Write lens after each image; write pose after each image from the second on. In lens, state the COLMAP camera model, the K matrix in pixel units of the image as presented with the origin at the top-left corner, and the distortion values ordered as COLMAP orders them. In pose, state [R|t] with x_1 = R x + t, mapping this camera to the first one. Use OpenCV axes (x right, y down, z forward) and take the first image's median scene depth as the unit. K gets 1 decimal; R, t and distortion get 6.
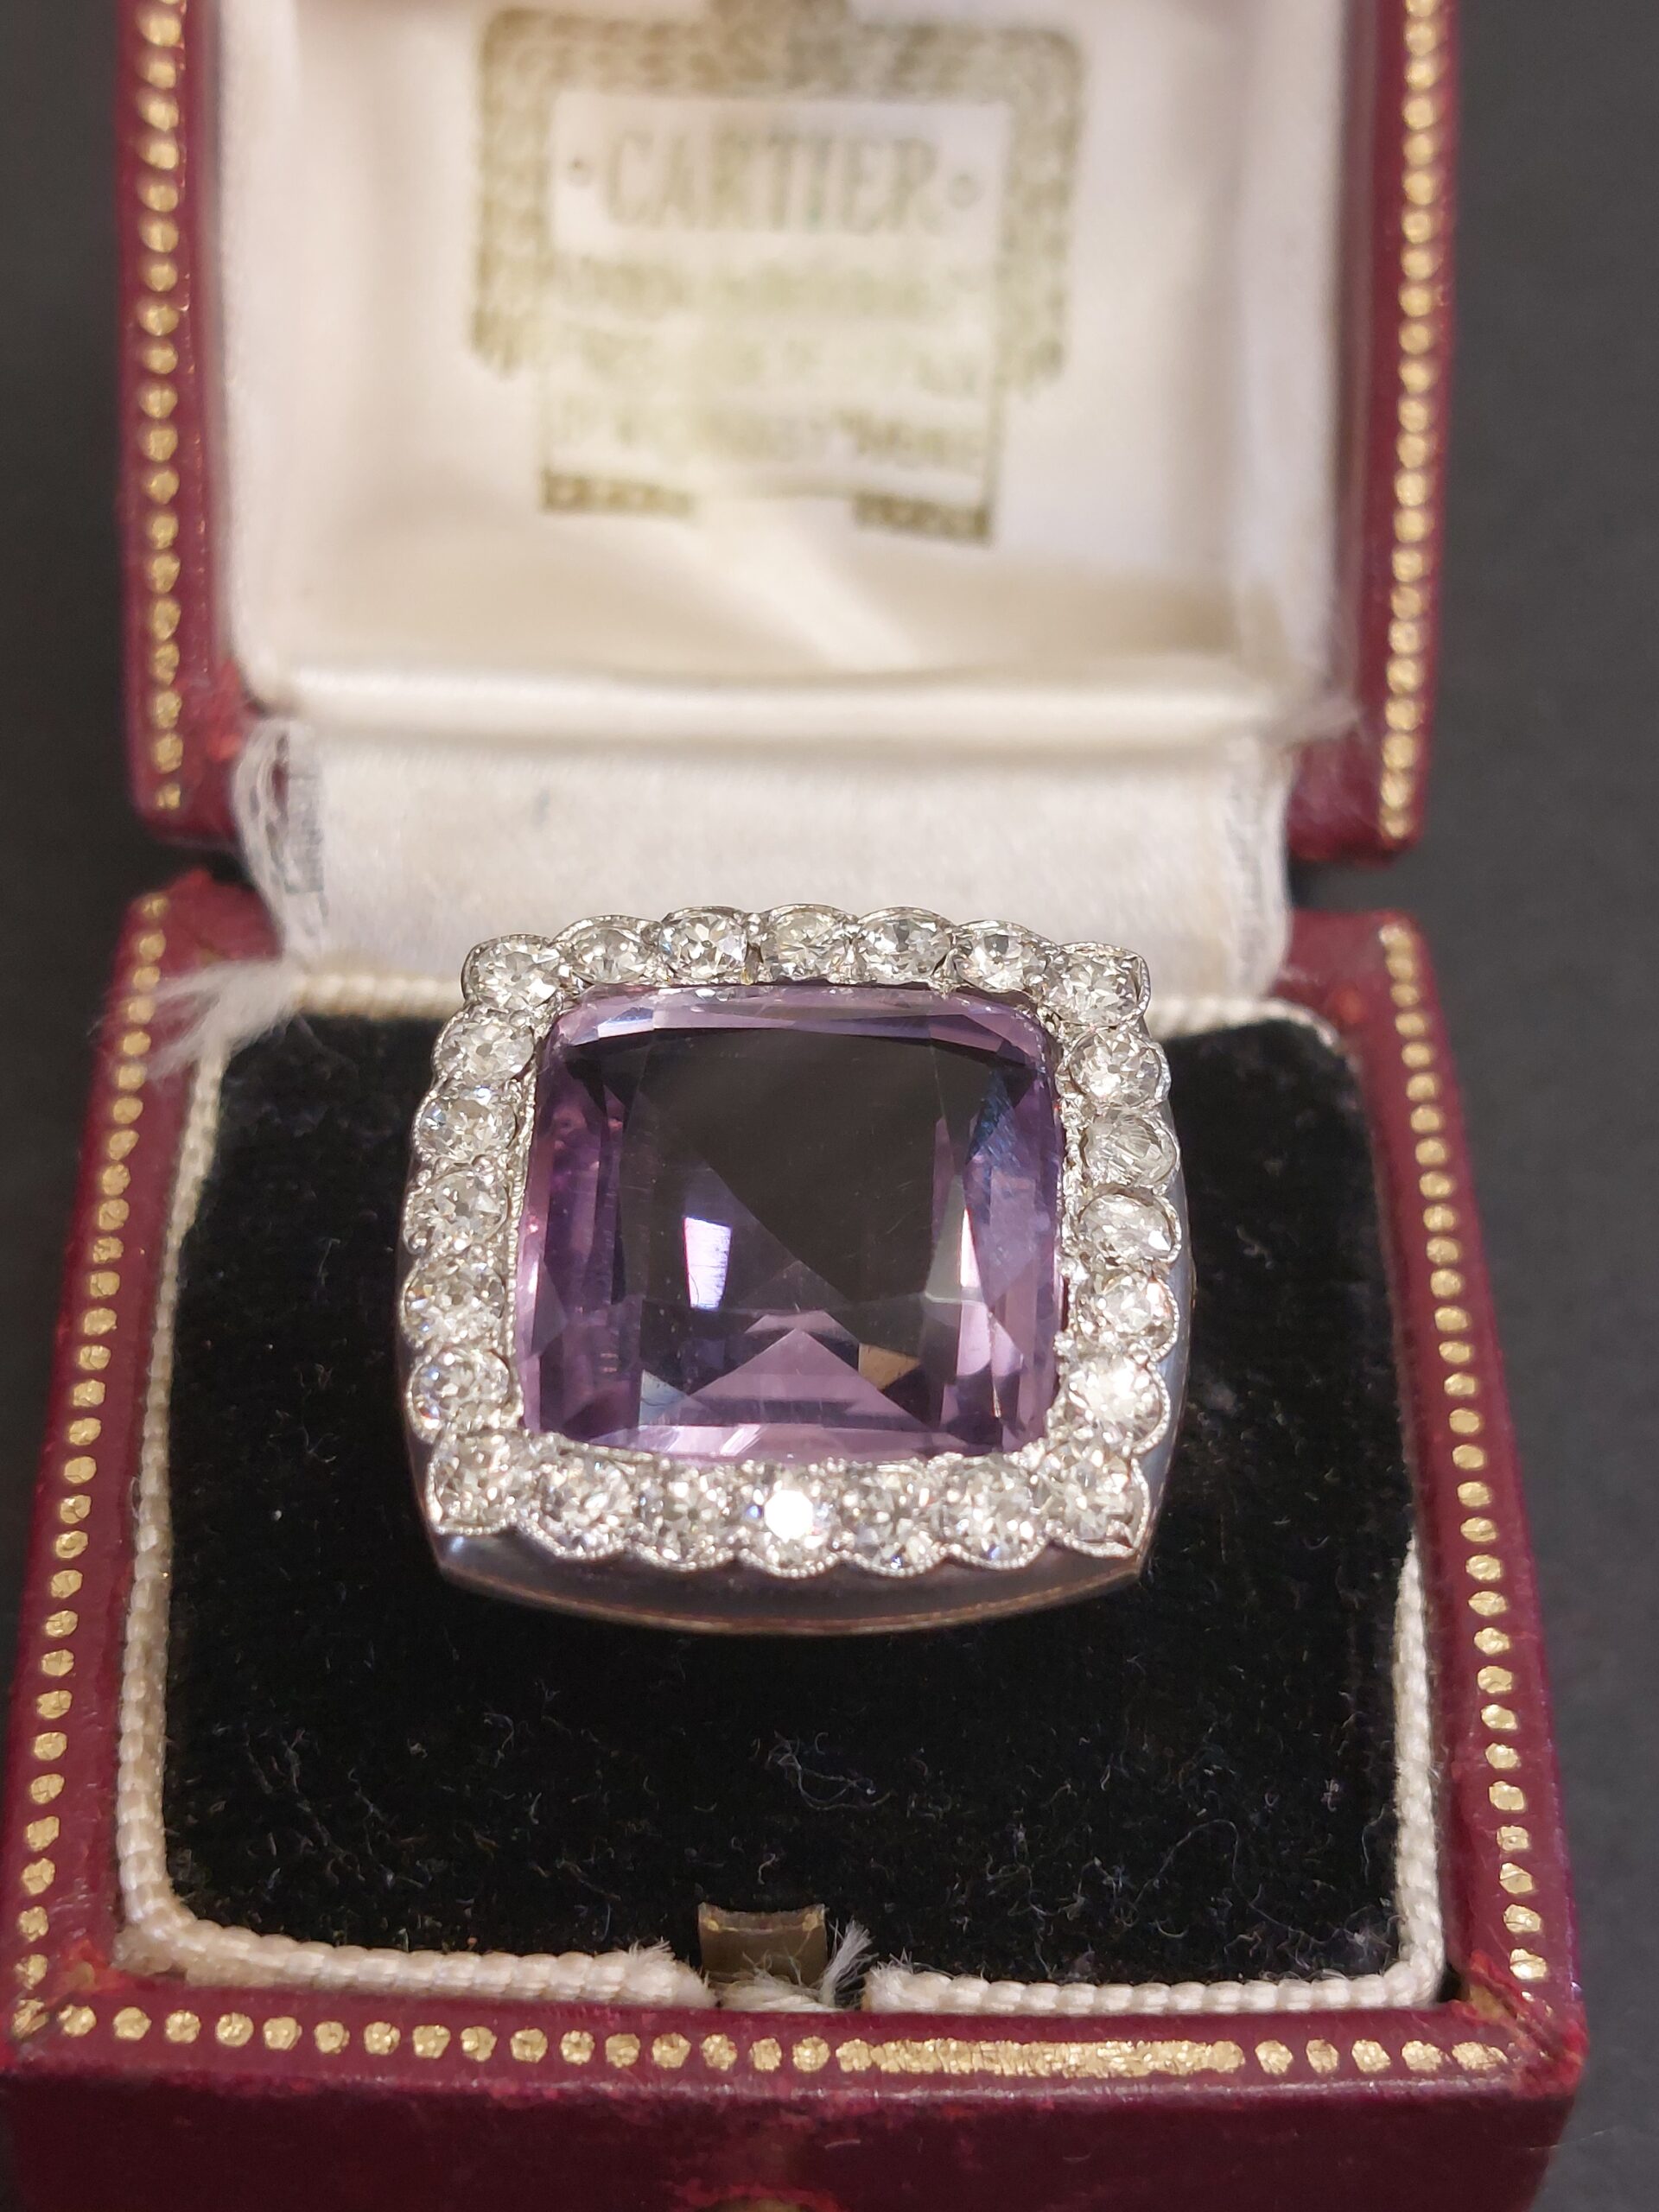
lens RADIAL K [[1594.7, 0, 832.2], [0, 1594.7, 1132.1], [0, 0, 1]] dist [0.005687, -0.005802]
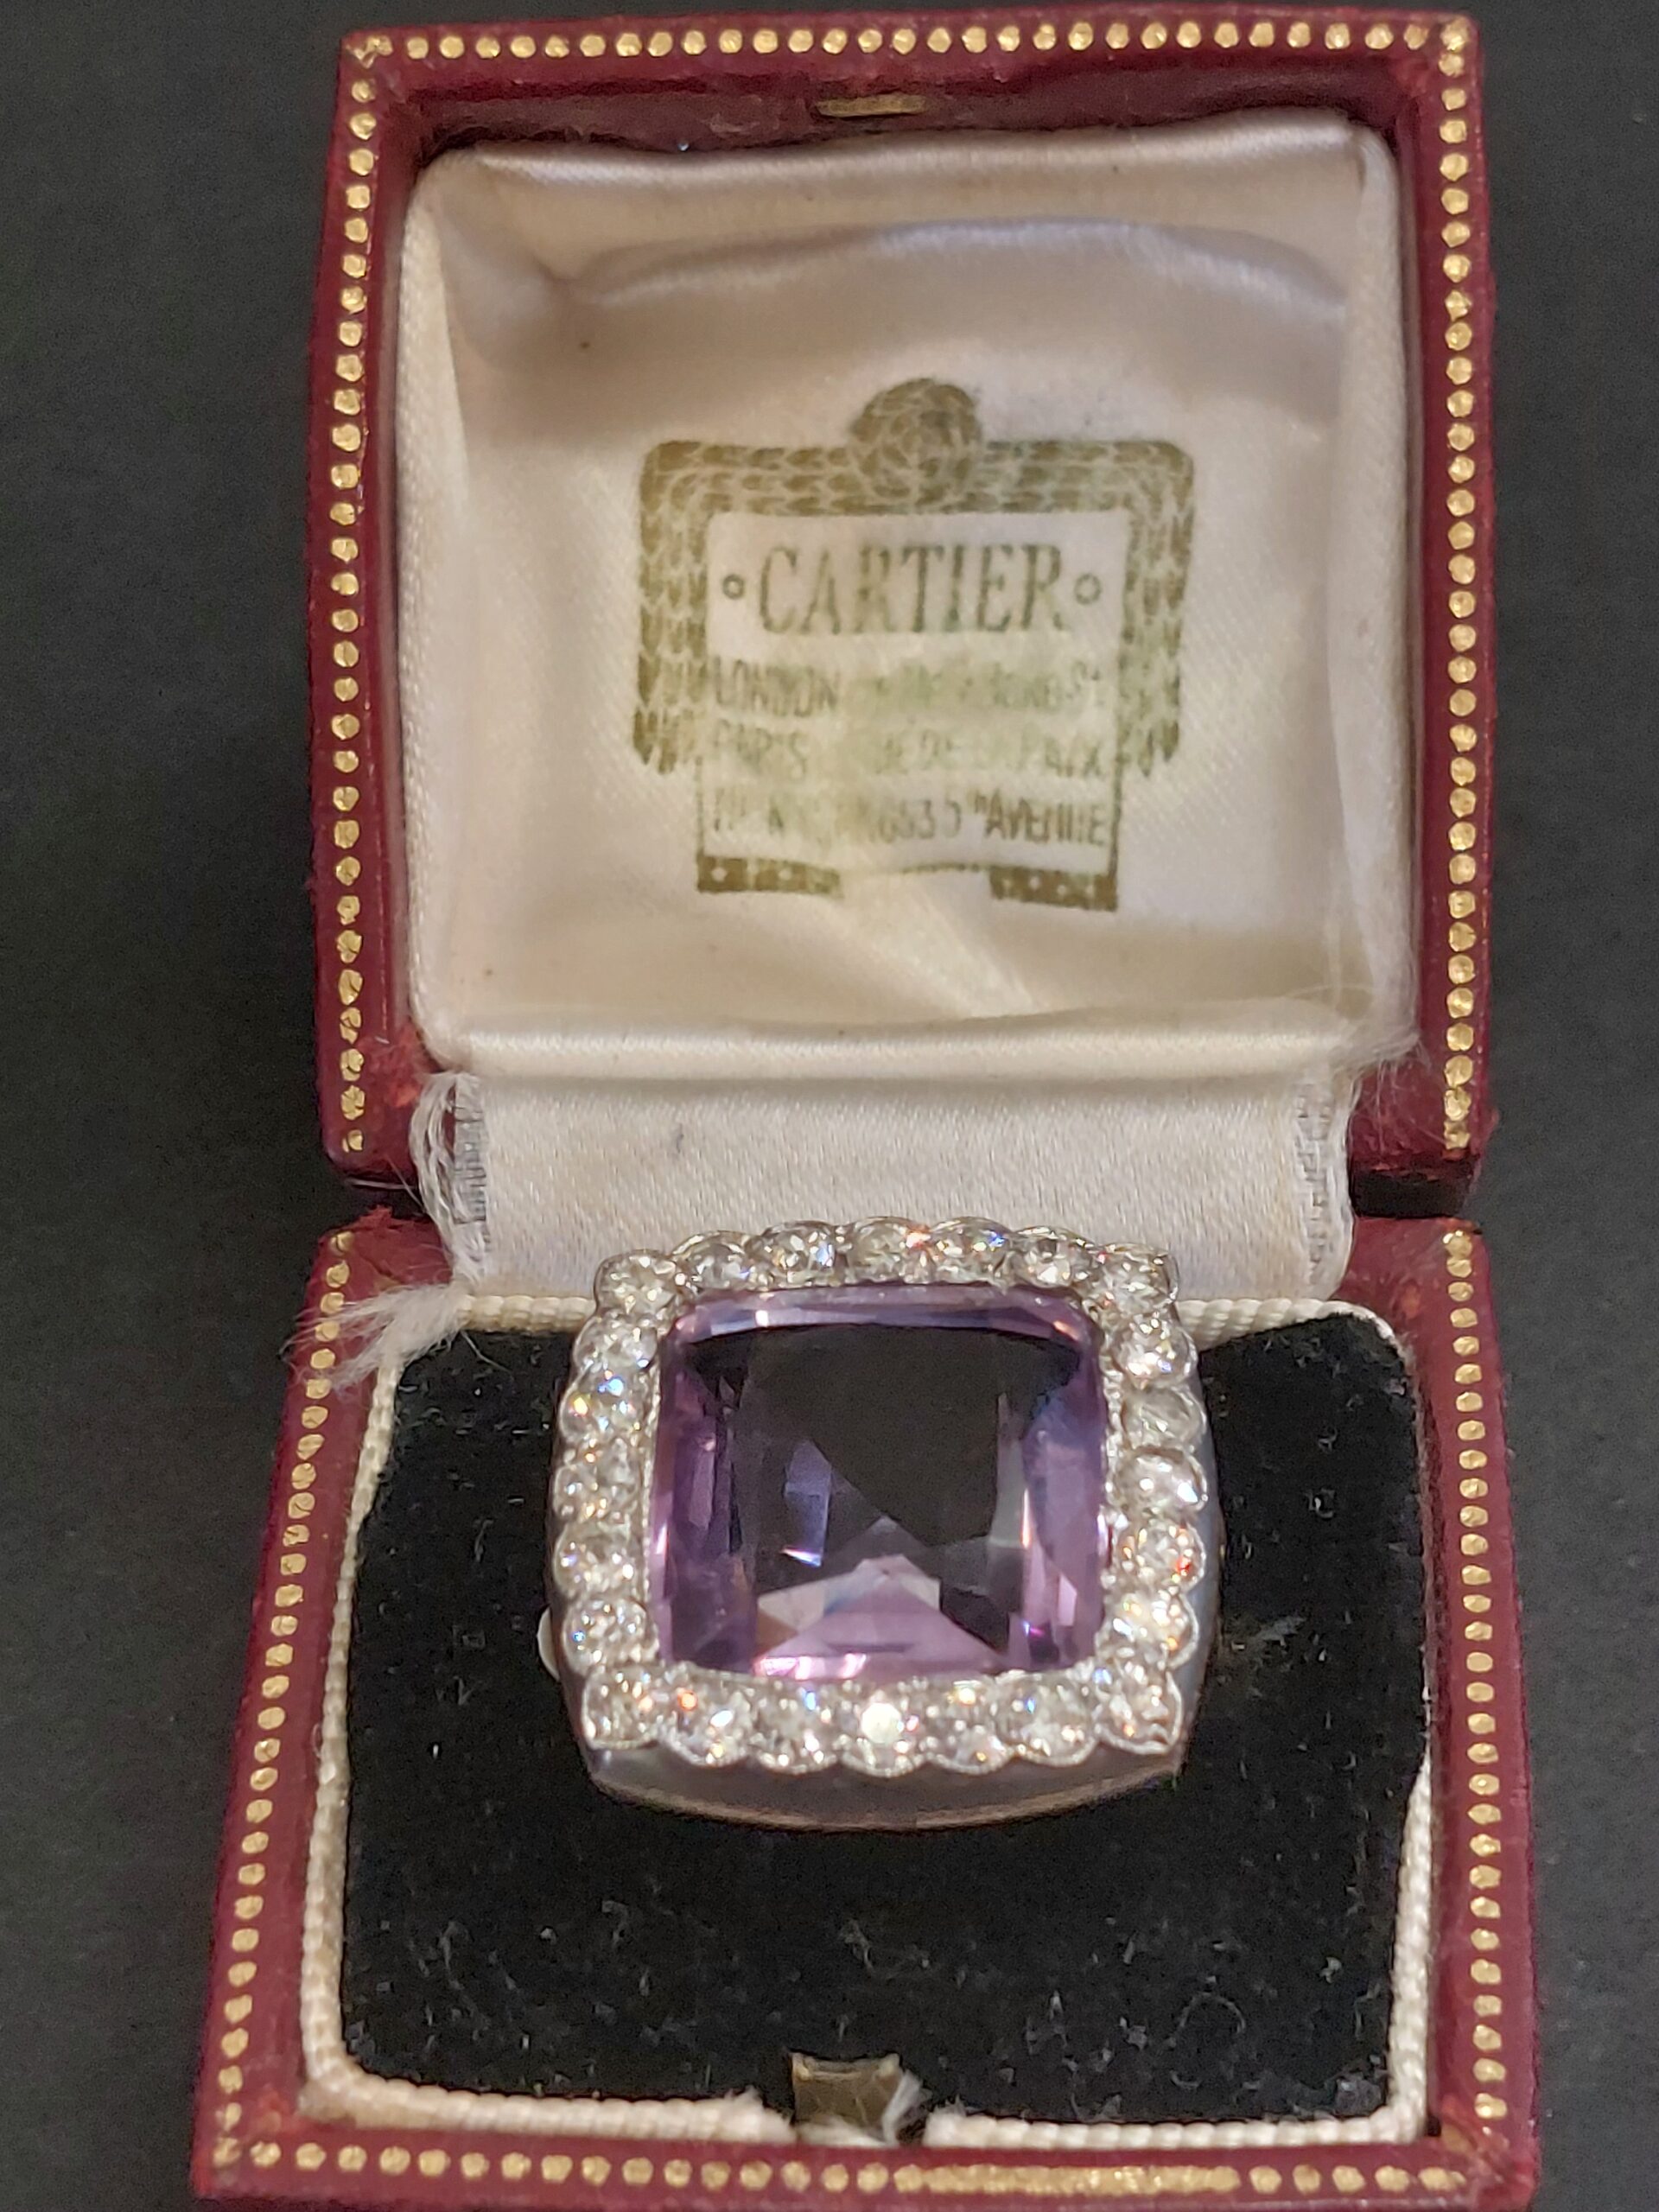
lens RADIAL K [[1594.7, 0, 832.2], [0, 1594.7, 1132.1], [0, 0, 1]] dist [0.005687, -0.005802]
pose [[0.995599, -0.027482, -0.089590, 0.054738], [0.008734, 0.979083, -0.203271, 0.040509], [0.093303, 0.201594, 0.975015, -0.200398]]
